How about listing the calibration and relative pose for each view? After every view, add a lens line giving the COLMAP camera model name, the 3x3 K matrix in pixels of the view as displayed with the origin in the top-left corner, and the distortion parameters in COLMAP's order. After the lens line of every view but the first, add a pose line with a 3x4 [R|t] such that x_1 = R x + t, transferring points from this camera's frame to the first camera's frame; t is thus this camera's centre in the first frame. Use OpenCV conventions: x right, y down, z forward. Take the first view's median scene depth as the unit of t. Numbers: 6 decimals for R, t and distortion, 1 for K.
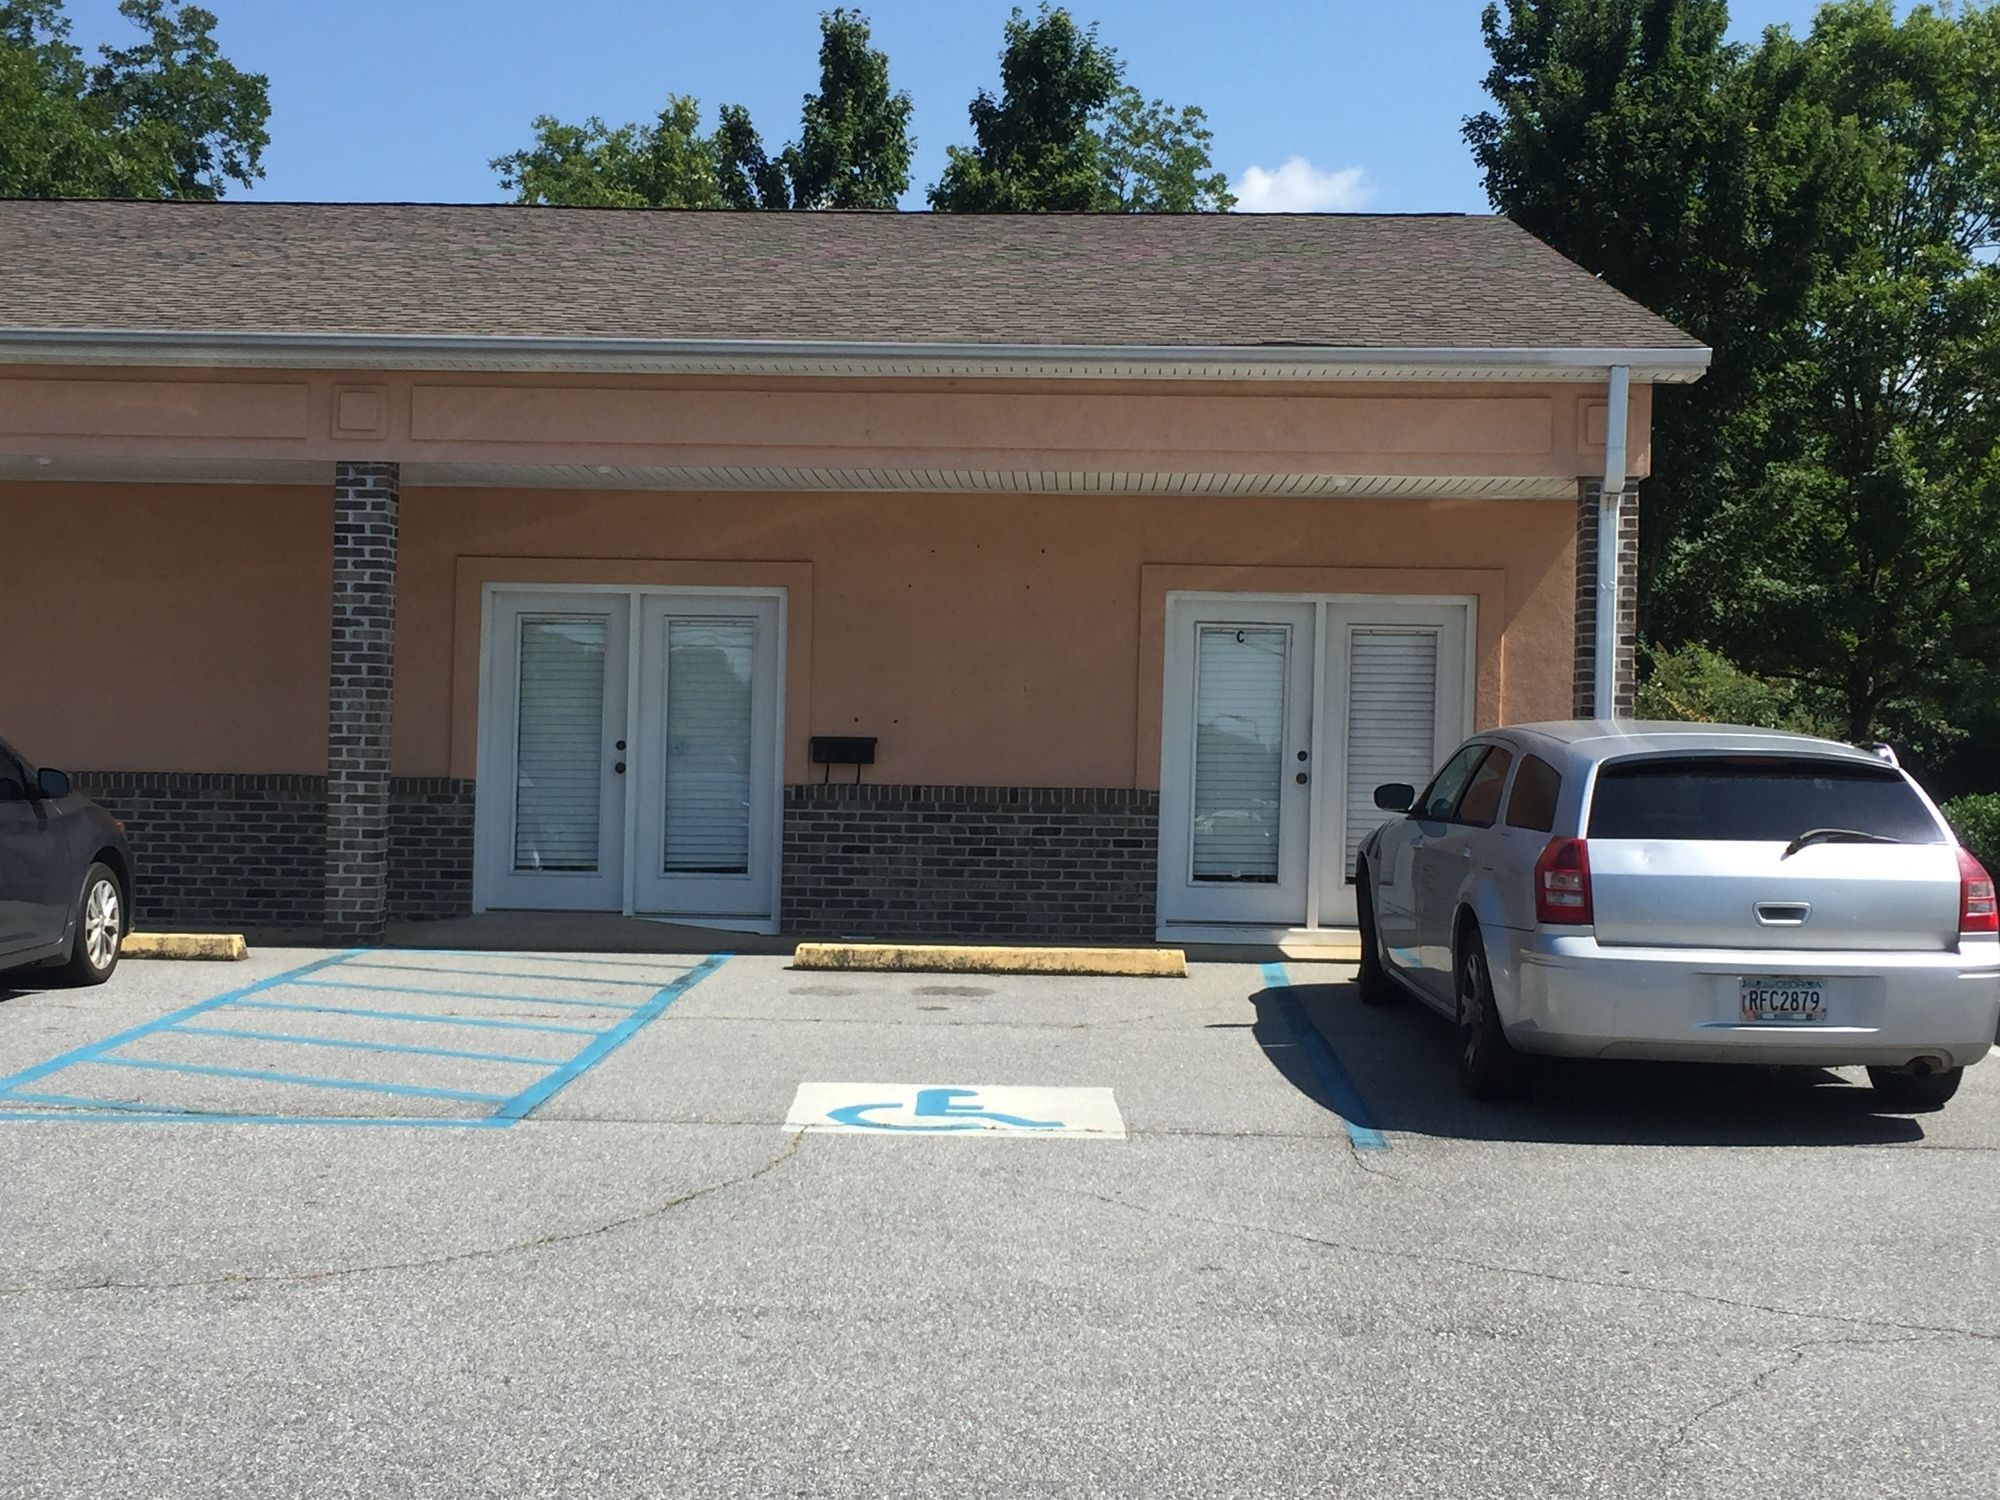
lens RADIAL K [[2748.6, 0, 999.1], [0, 2748.6, 743.2], [0, 0, 1]] dist [0.064524, 0.000000]
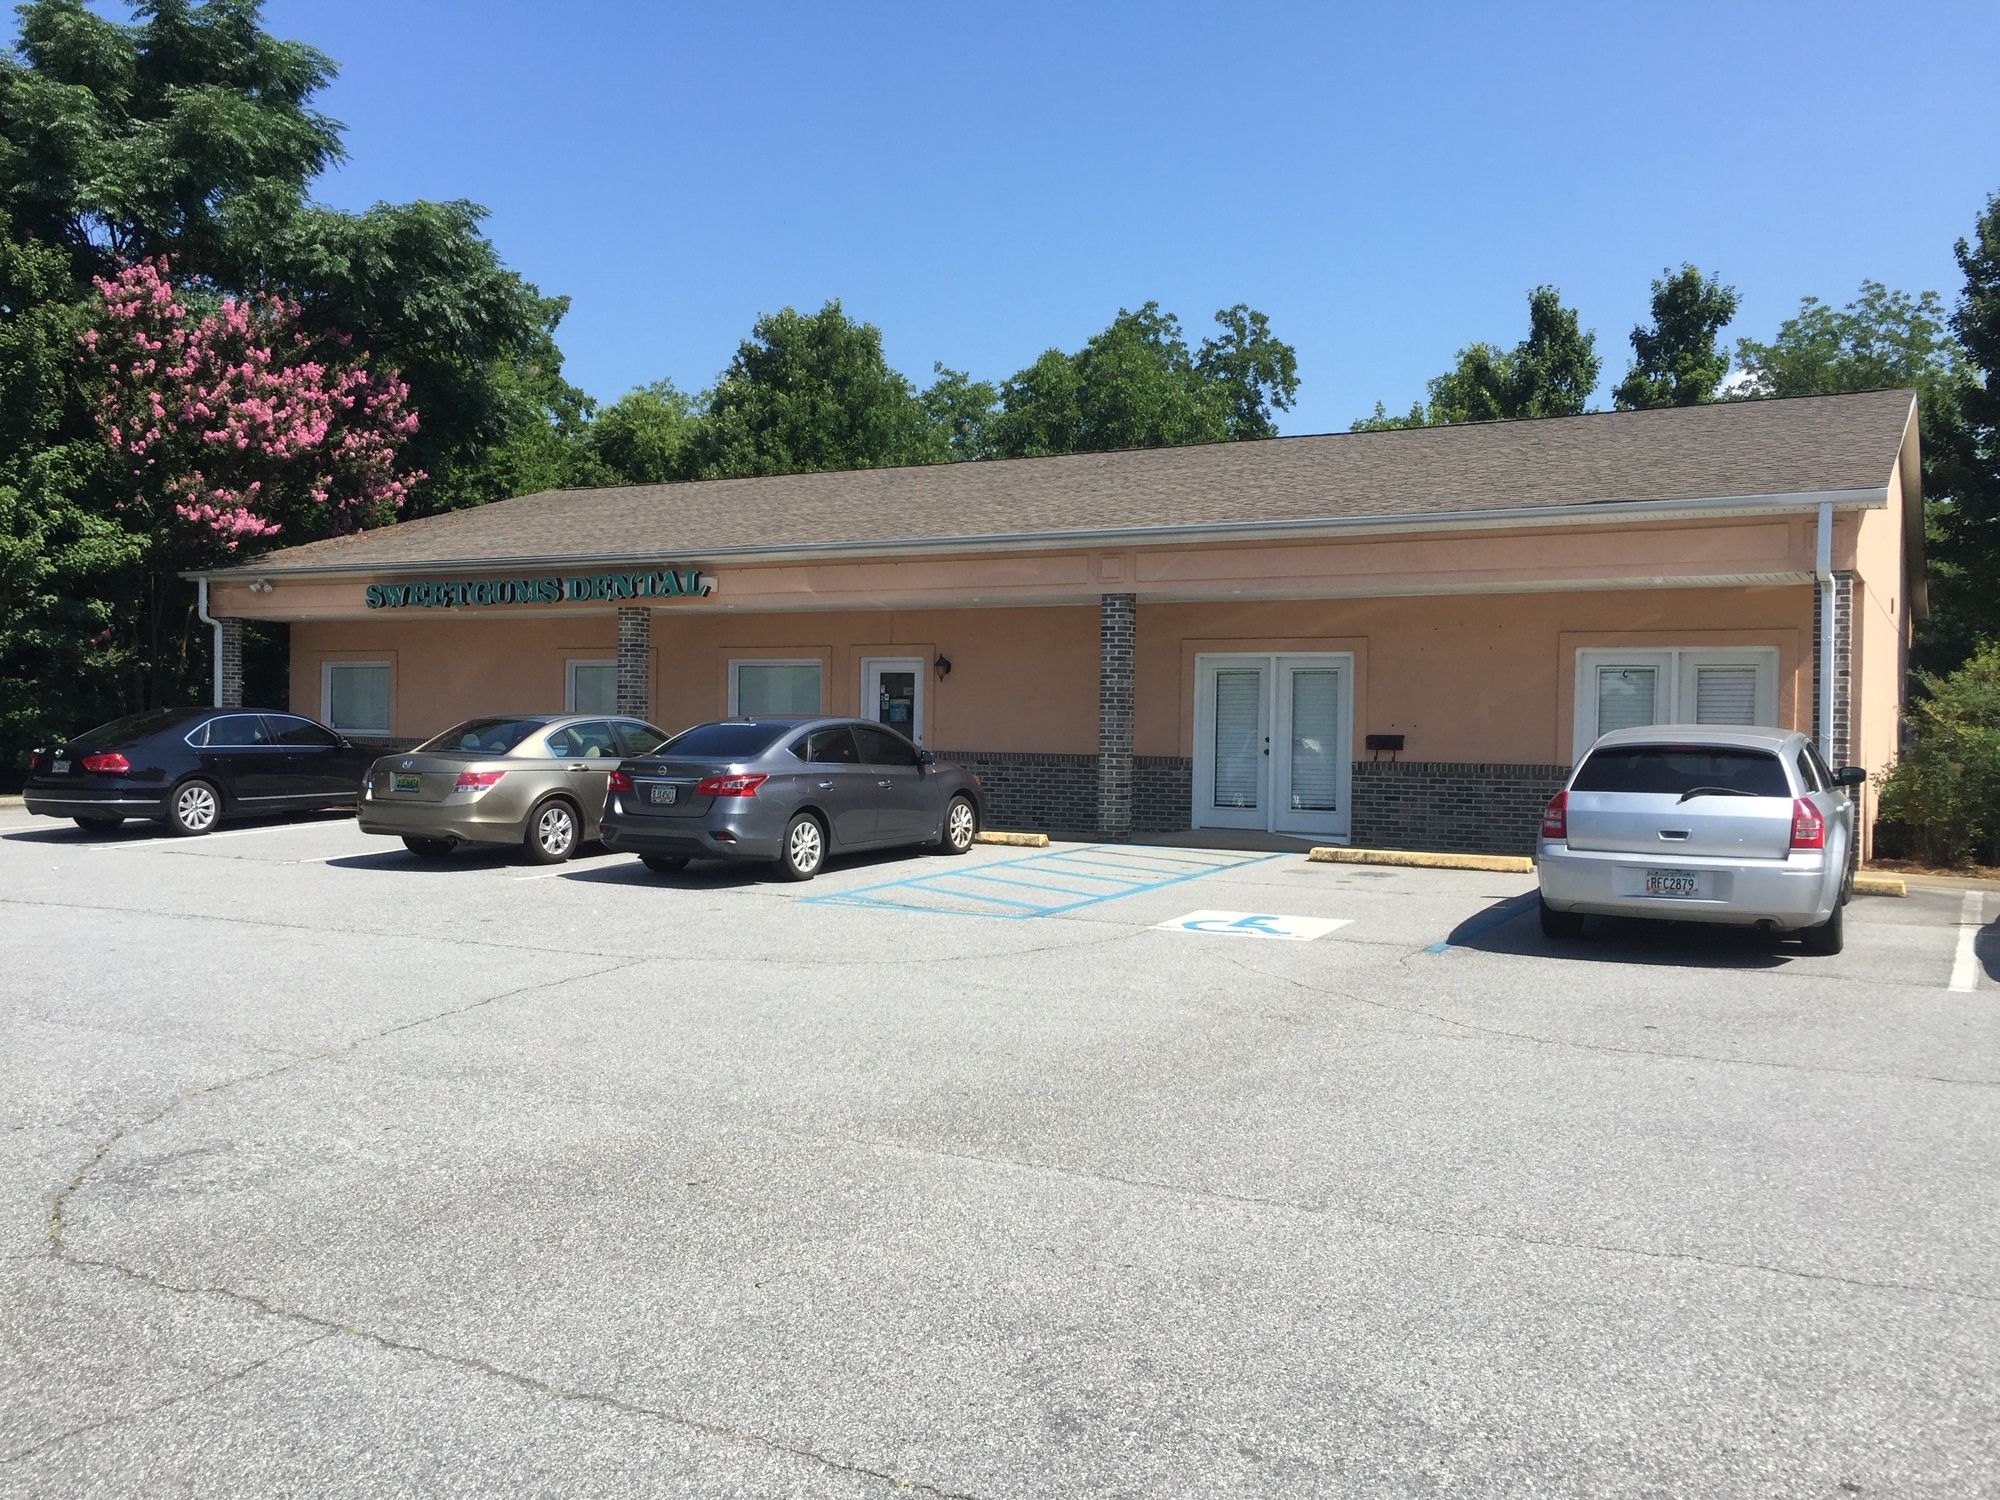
lens RADIAL K [[1717.5, 0, 1002.6], [0, 1717.5, 757.4], [0, 0, 1]] dist [0.088793, -0.087656]
pose [[0.890113, 0.004690, -0.455716, 0.239710], [0.000284, 0.999941, 0.010846, 0.000050], [0.455740, -0.009784, 0.890059, -0.108141]]
